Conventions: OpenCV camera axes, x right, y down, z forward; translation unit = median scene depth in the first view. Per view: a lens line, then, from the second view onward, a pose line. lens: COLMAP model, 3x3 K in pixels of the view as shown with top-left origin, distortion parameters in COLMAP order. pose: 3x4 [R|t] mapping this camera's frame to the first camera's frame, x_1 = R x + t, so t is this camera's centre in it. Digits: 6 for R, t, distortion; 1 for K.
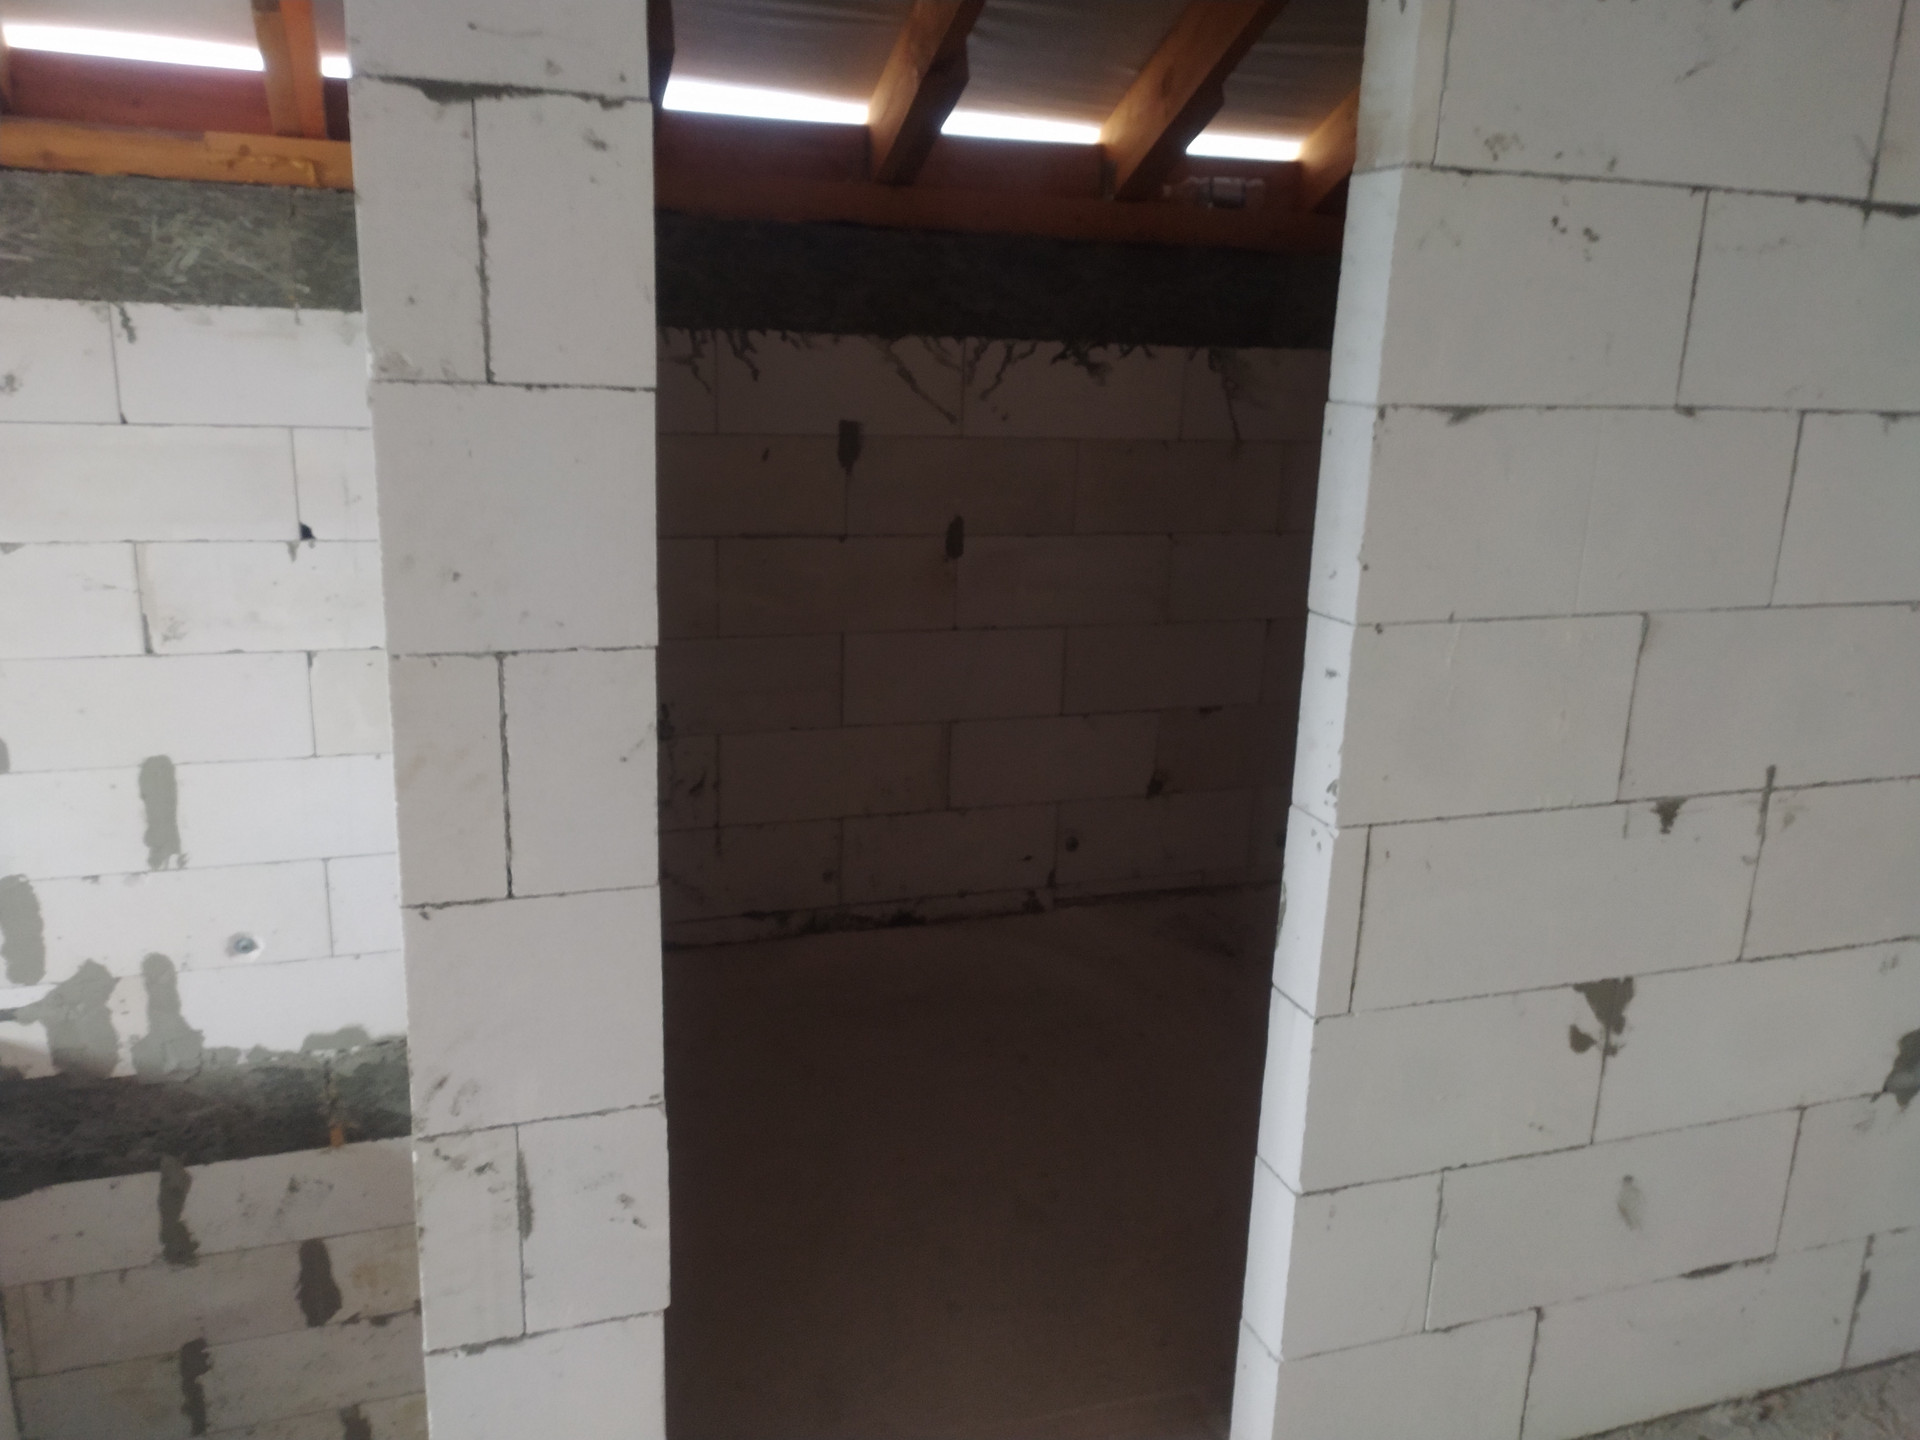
lens RADIAL K [[1544.2, 0, 1045.7], [0, 1544.2, 717.5], [0, 0, 1]] dist [0.079034, -0.090420]
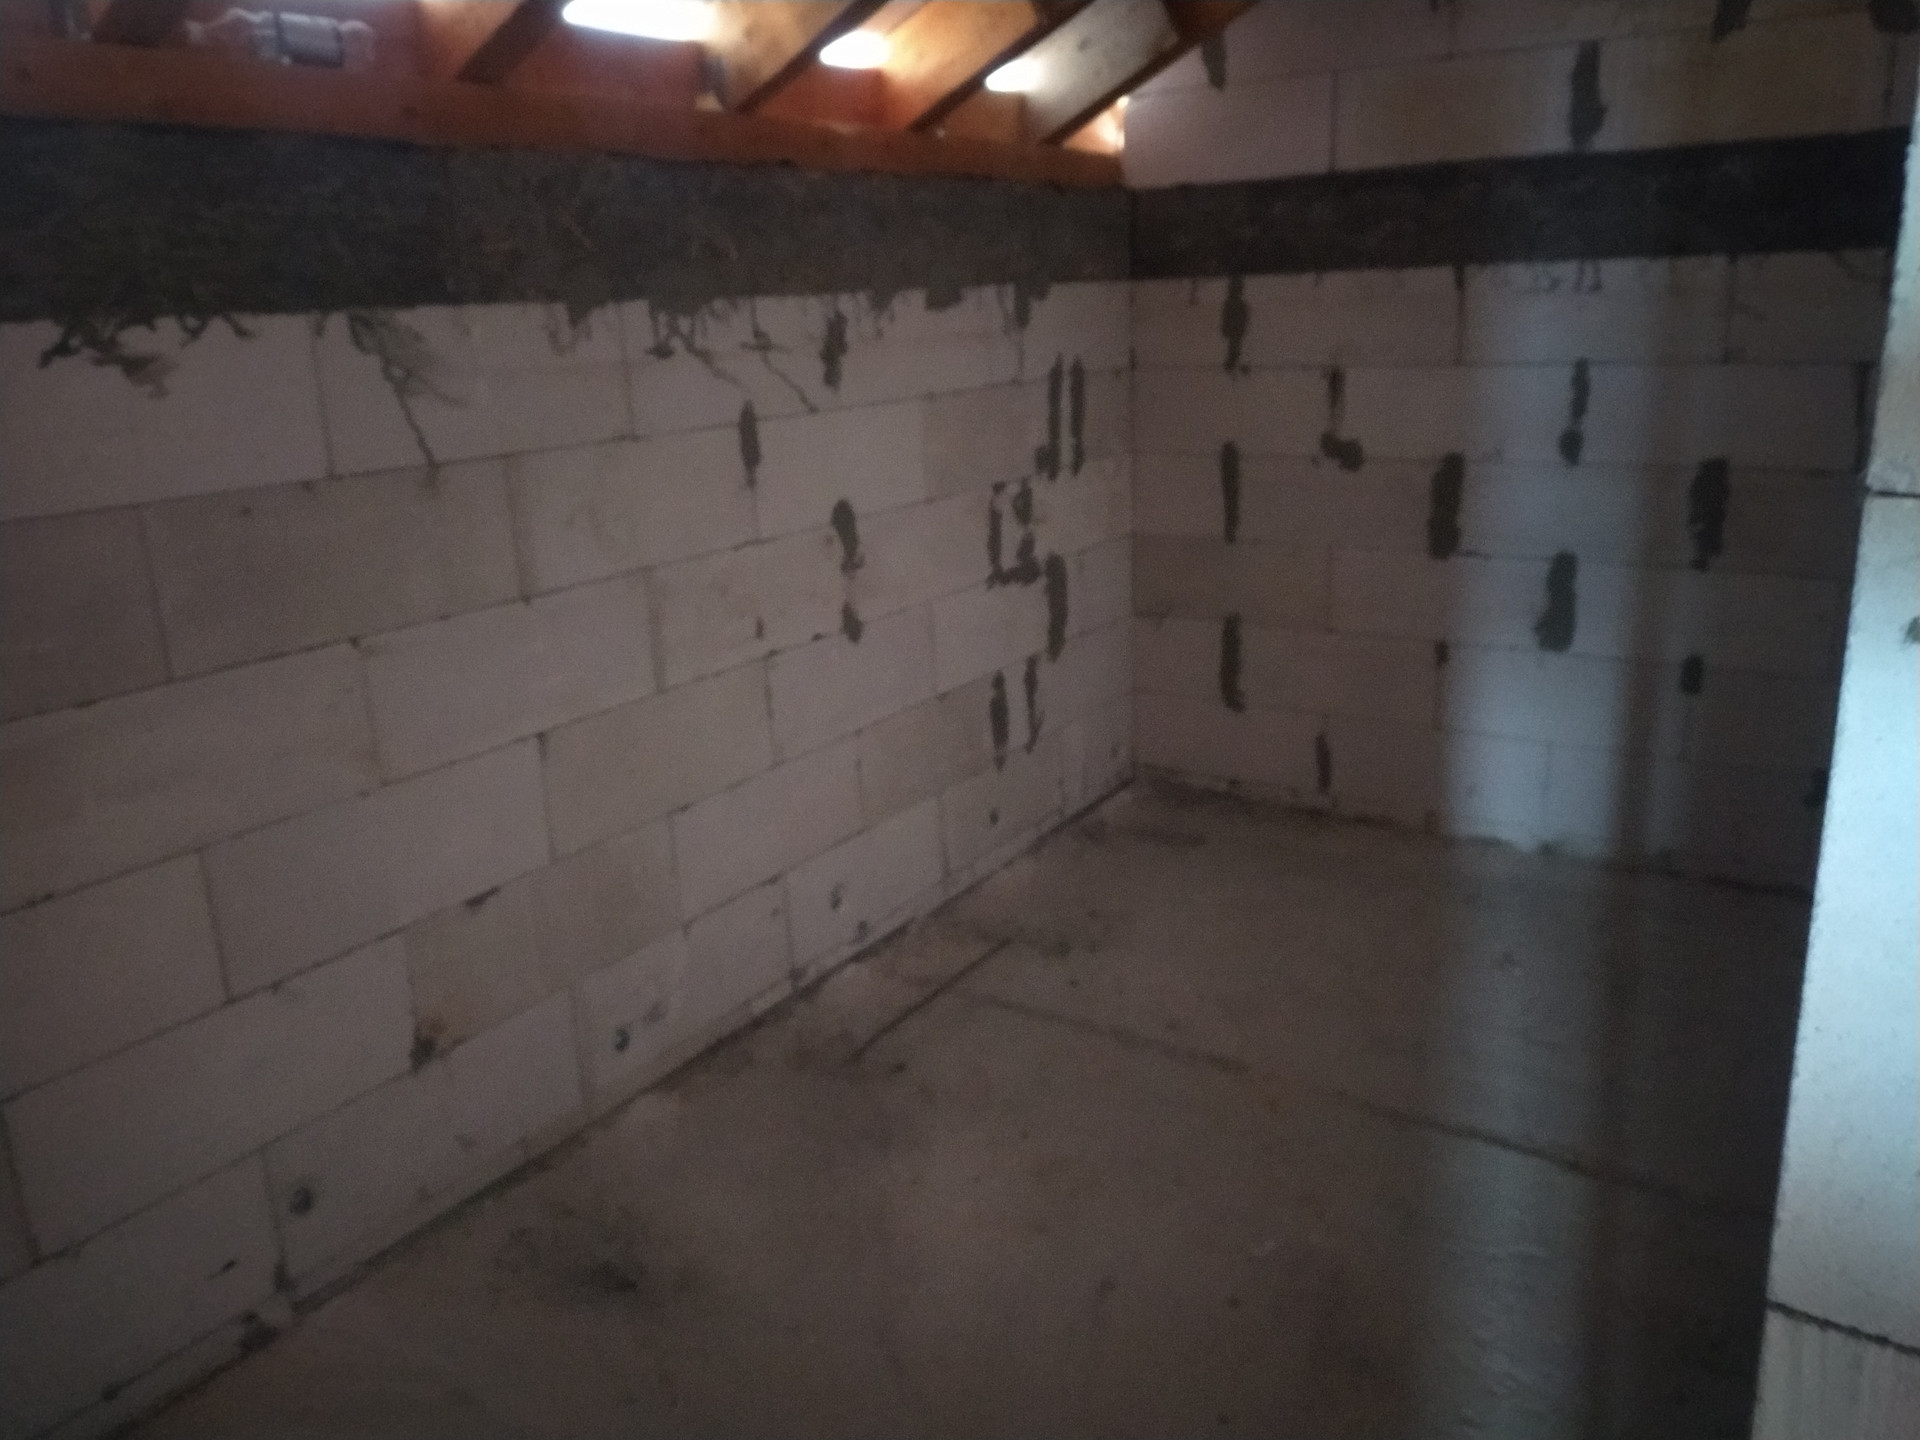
lens RADIAL K [[1433.5, 0, 958.9], [0, 1433.5, 721.4], [0, 0, 1]] dist [0.019129, -0.007770]
pose [[0.828619, -0.227362, 0.511563, -0.014690], [0.200932, 0.973711, 0.107295, -0.102967], [-0.522509, 0.013883, 0.852521, 0.431934]]
